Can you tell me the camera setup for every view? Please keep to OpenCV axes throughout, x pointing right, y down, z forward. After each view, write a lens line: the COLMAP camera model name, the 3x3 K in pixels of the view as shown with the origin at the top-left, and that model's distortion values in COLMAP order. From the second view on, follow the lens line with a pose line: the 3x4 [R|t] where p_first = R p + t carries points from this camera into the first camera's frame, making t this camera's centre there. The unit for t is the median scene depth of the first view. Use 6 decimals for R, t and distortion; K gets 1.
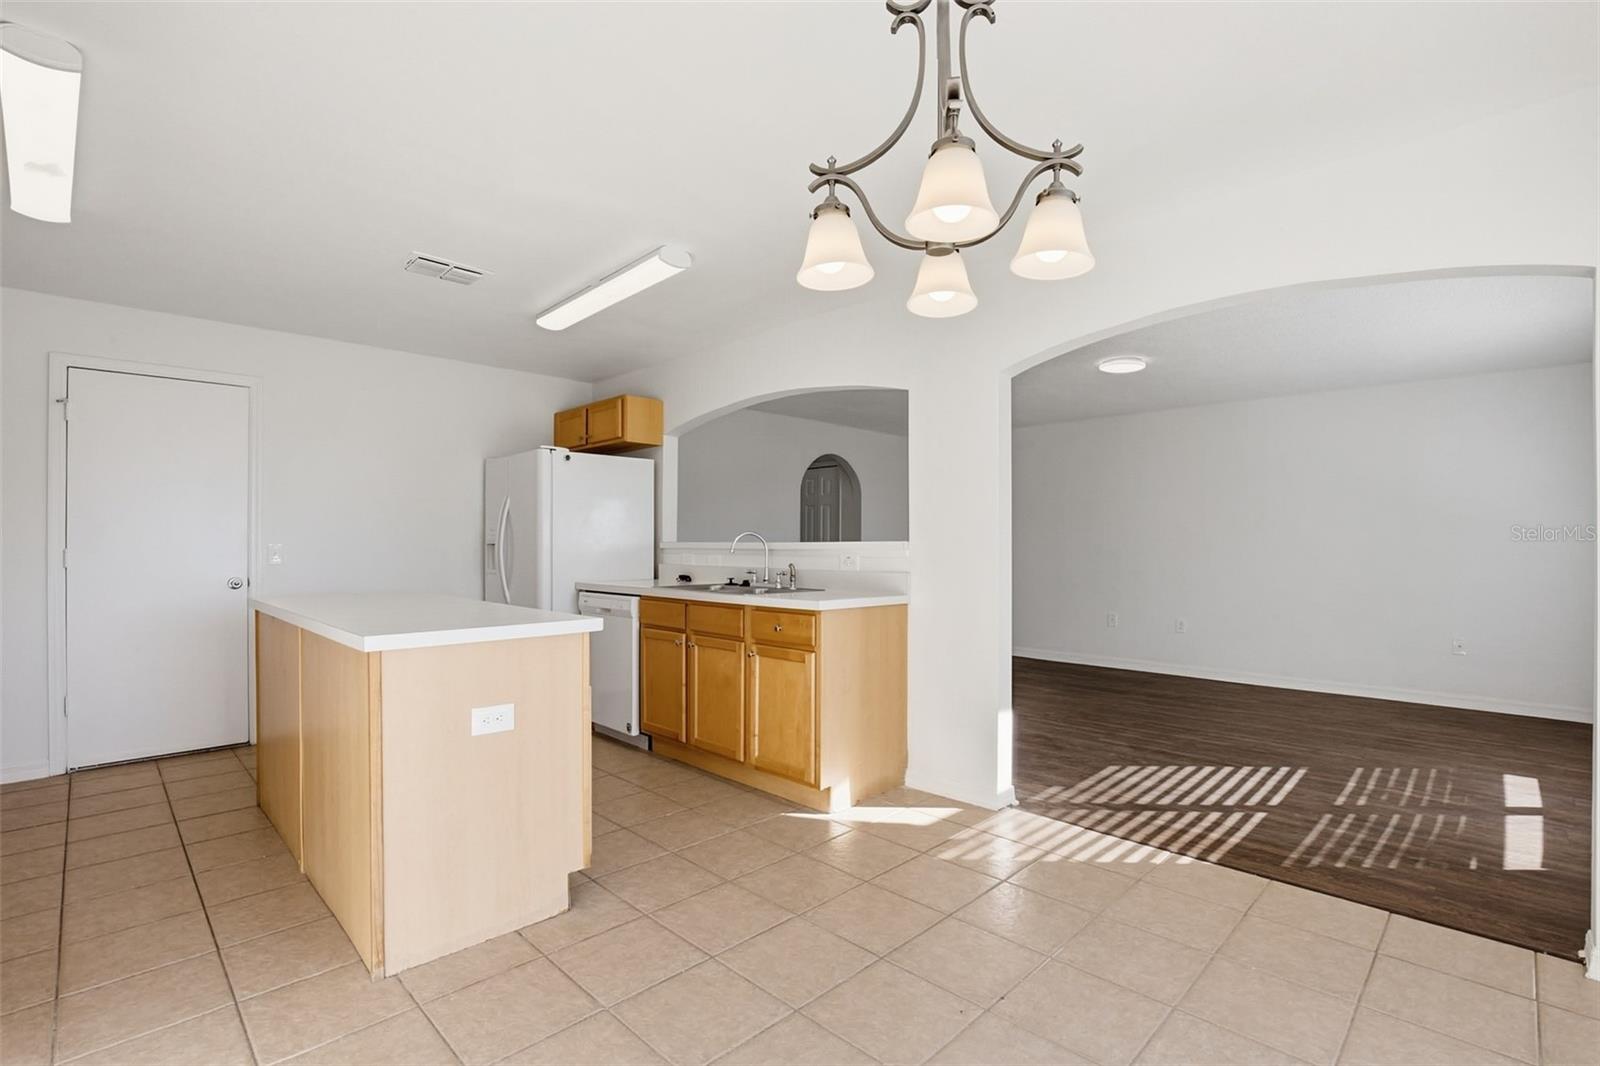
lens RADIAL K [[773.1, 0, 783.8], [0, 773.1, 556.5], [0, 0, 1]] dist [-0.028256, -0.000298]
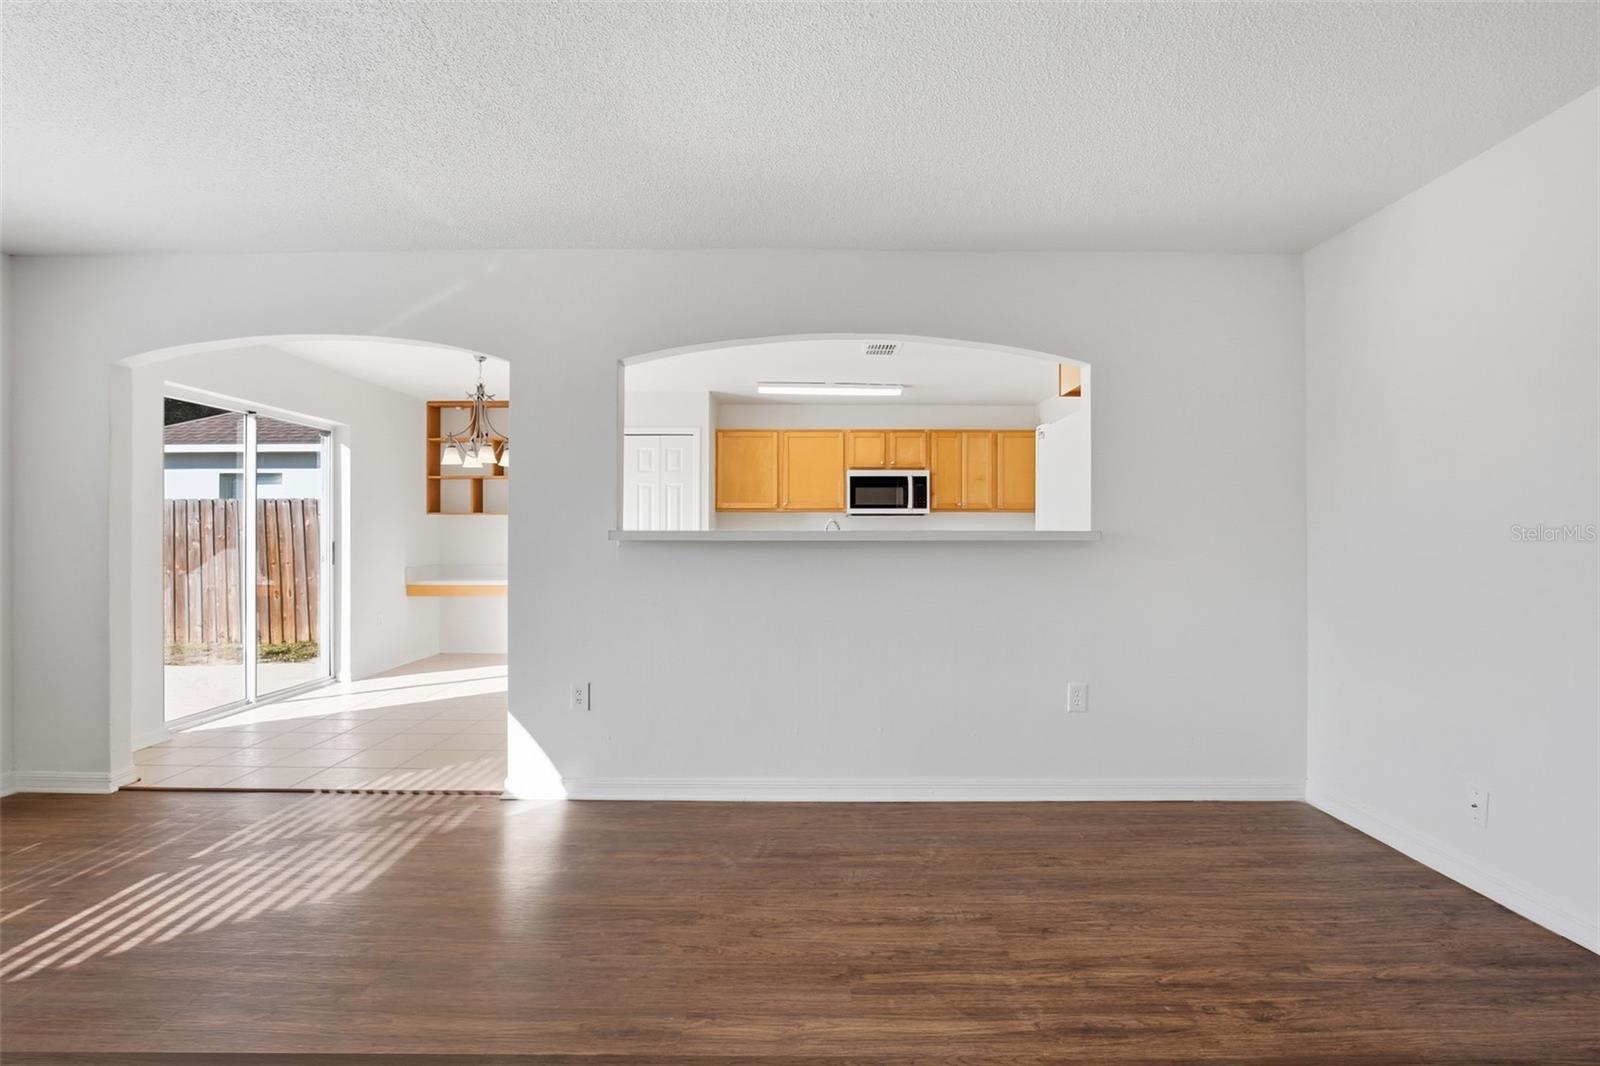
lens RADIAL K [[783.2, 0, 805.7], [0, 783.2, 527.5], [0, 0, 1]] dist [-0.032521, -0.000027]
pose [[-0.718766, -0.003283, -0.695244, 0.704951], [-0.008138, 0.999960, 0.003691, -0.031409], [0.695204, 0.008311, -0.718764, 1.995487]]
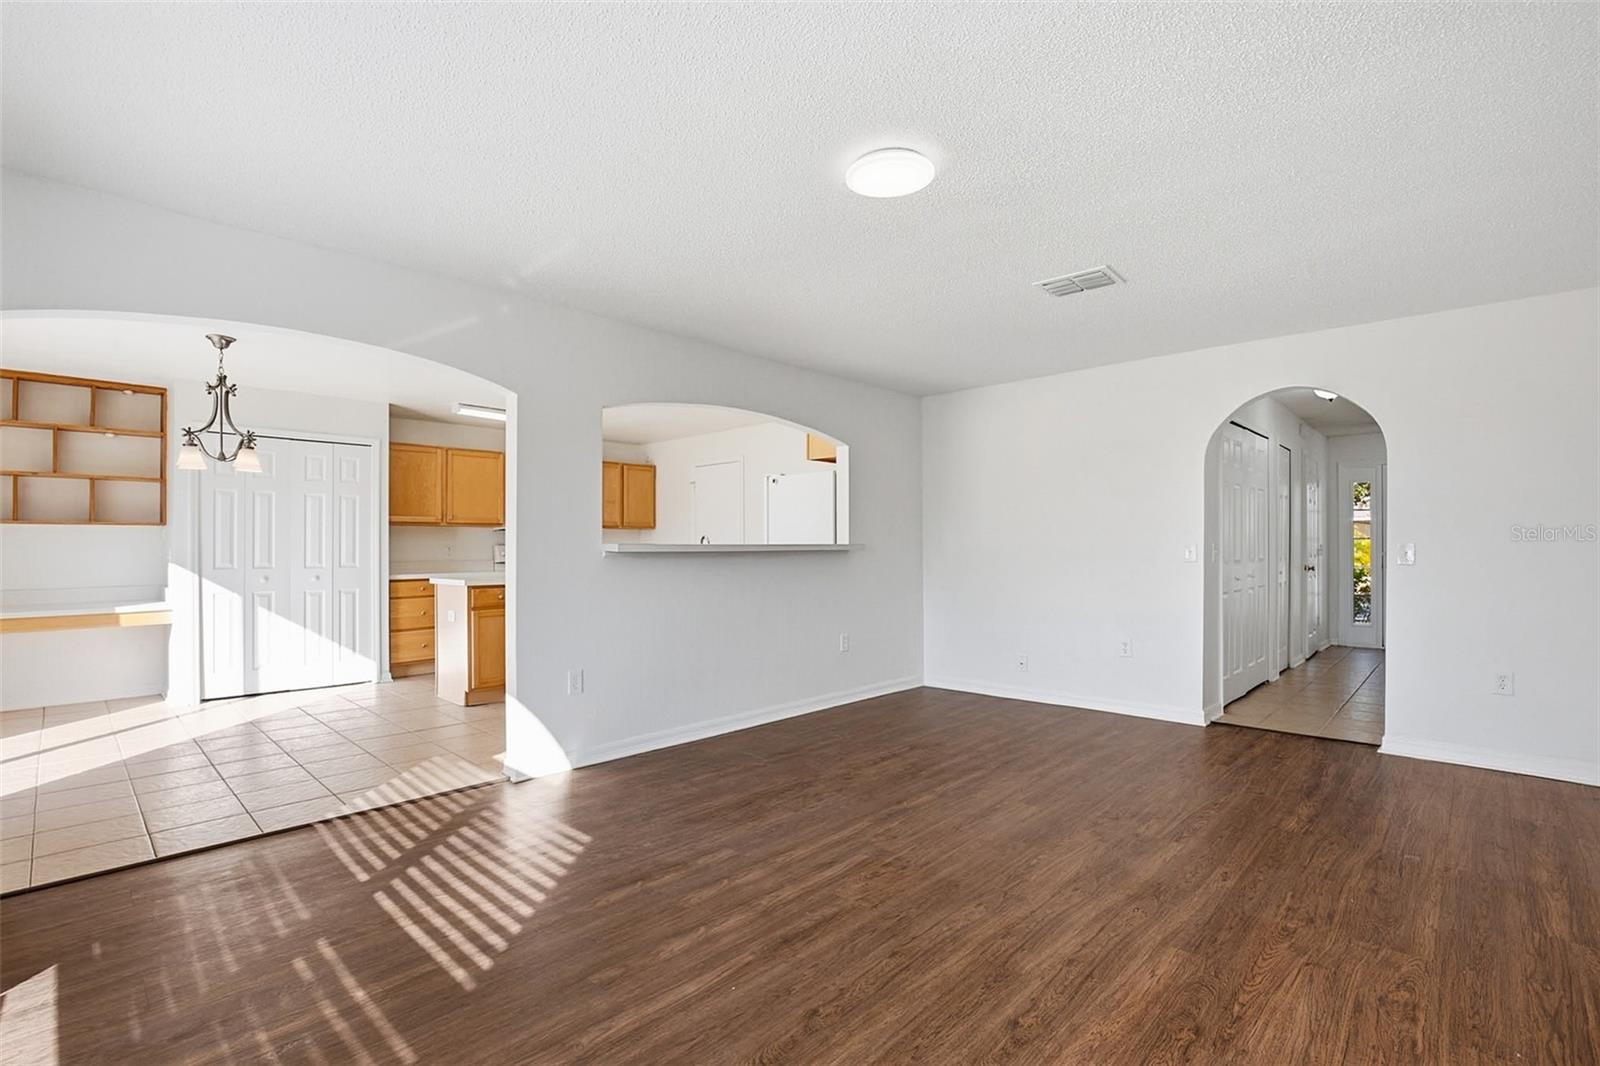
lens RADIAL K [[744.0, 0, 798.7], [0, 744.0, 541.9], [0, 0, 1]] dist [-0.032178, 0.005618]
pose [[0.004916, -0.001605, -0.999987, 1.369075], [-0.010374, 0.999945, -0.001656, -0.027755], [0.999934, 0.010382, 0.004899, 1.409244]]
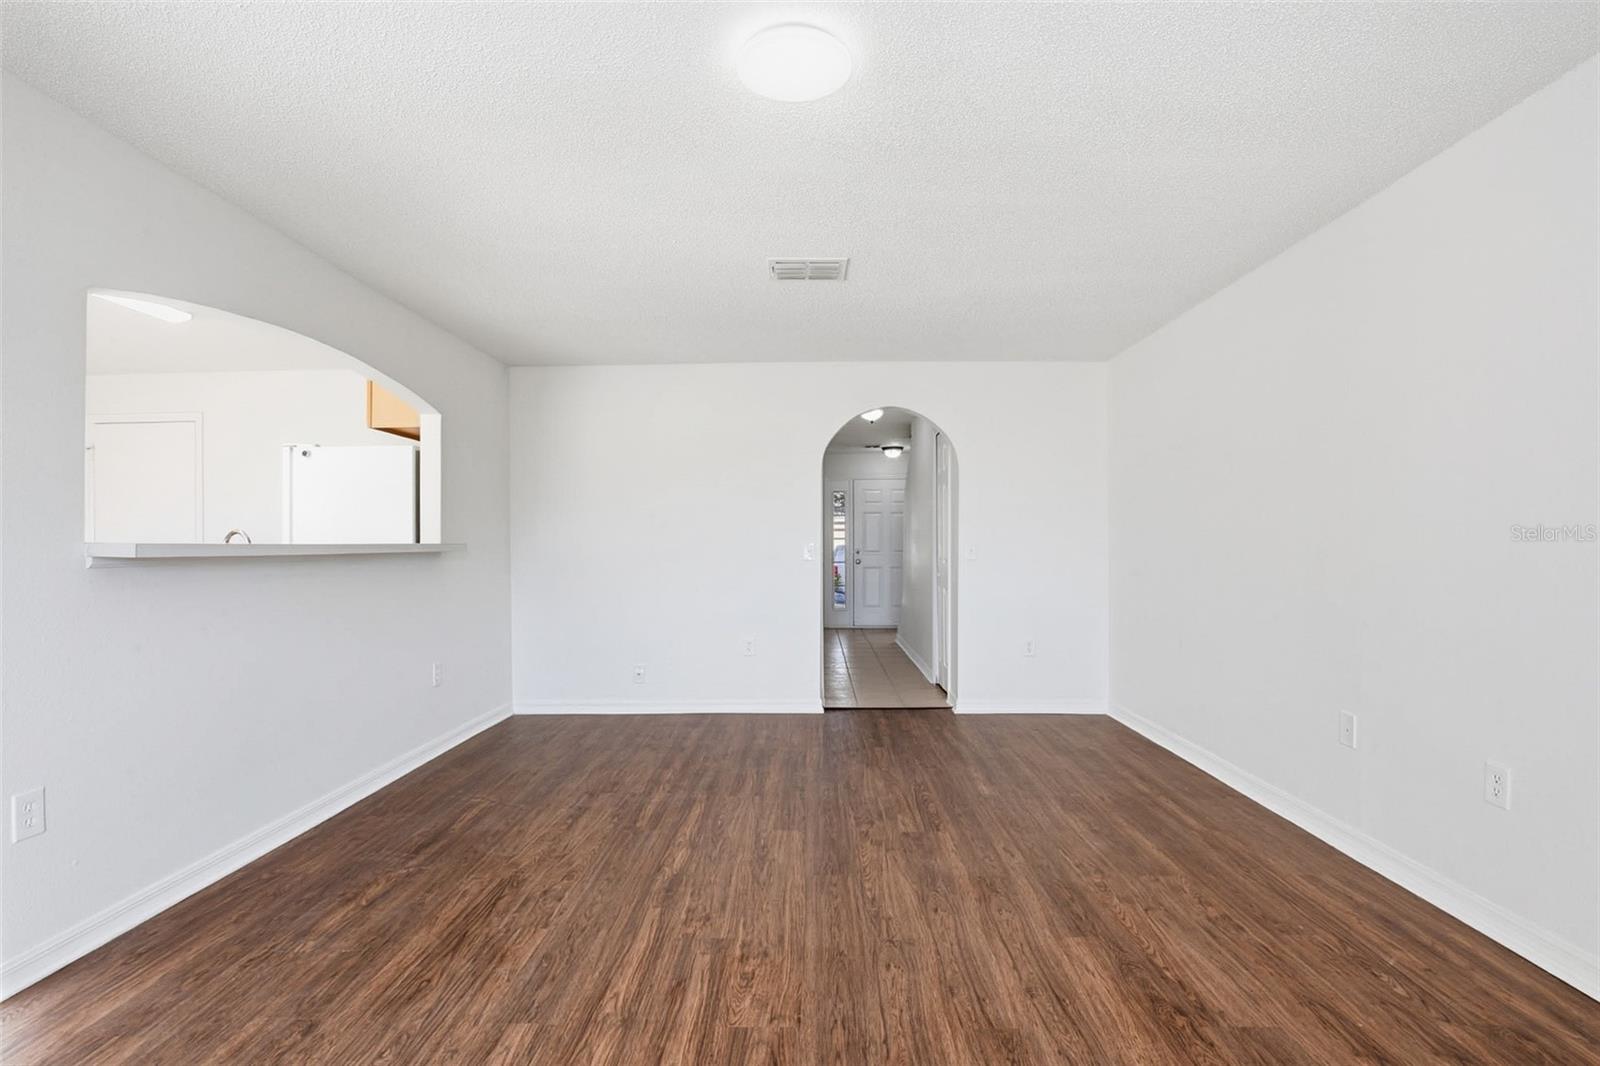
lens RADIAL K [[744.0, 0, 798.7], [0, 744.0, 541.9], [0, 0, 1]] dist [-0.032178, 0.005618]
pose [[0.686543, -0.001176, -0.727088, 1.047566], [-0.007568, 0.999933, -0.008763, -0.023444], [0.727050, 0.011519, 0.686488, 1.117894]]
